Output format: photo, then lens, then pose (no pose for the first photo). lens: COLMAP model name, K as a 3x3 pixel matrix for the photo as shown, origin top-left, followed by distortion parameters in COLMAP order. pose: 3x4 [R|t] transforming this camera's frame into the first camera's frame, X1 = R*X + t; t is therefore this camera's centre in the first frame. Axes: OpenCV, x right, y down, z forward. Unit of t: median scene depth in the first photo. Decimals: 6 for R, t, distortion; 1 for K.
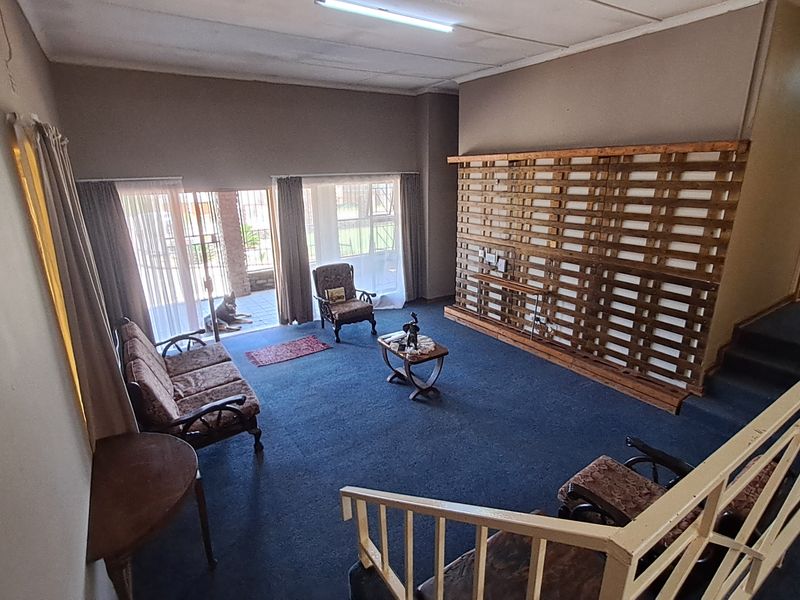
lens RADIAL K [[424.1, 0, 397.7], [0, 424.1, 301.9], [0, 0, 1]] dist [-0.015904, -0.000053]
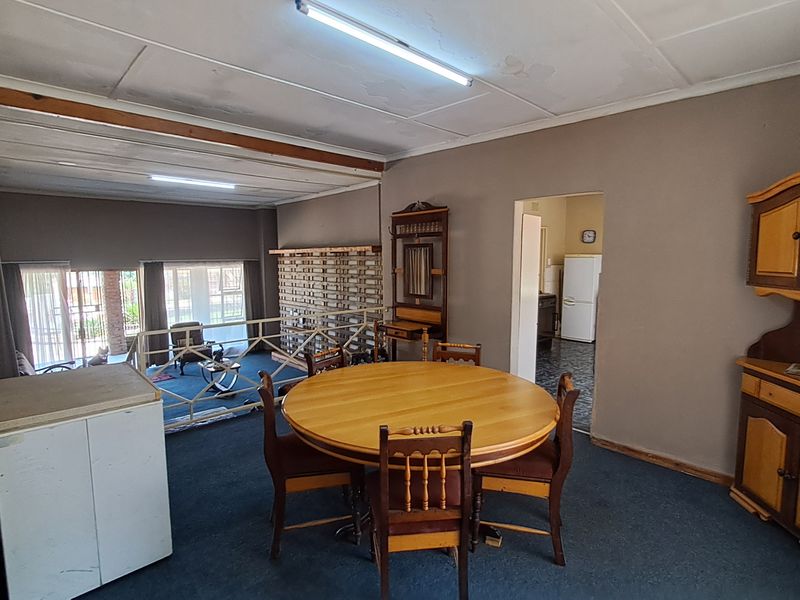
lens RADIAL K [[424.1, 0, 403.5], [0, 424.1, 300.0], [0, 0, 1]] dist [-0.015904, -0.000053]
pose [[0.983427, -0.009027, 0.181080, 0.307595], [0.045337, 0.979274, -0.197400, 0.149692], [-0.175545, 0.202338, 0.963454, -0.494533]]
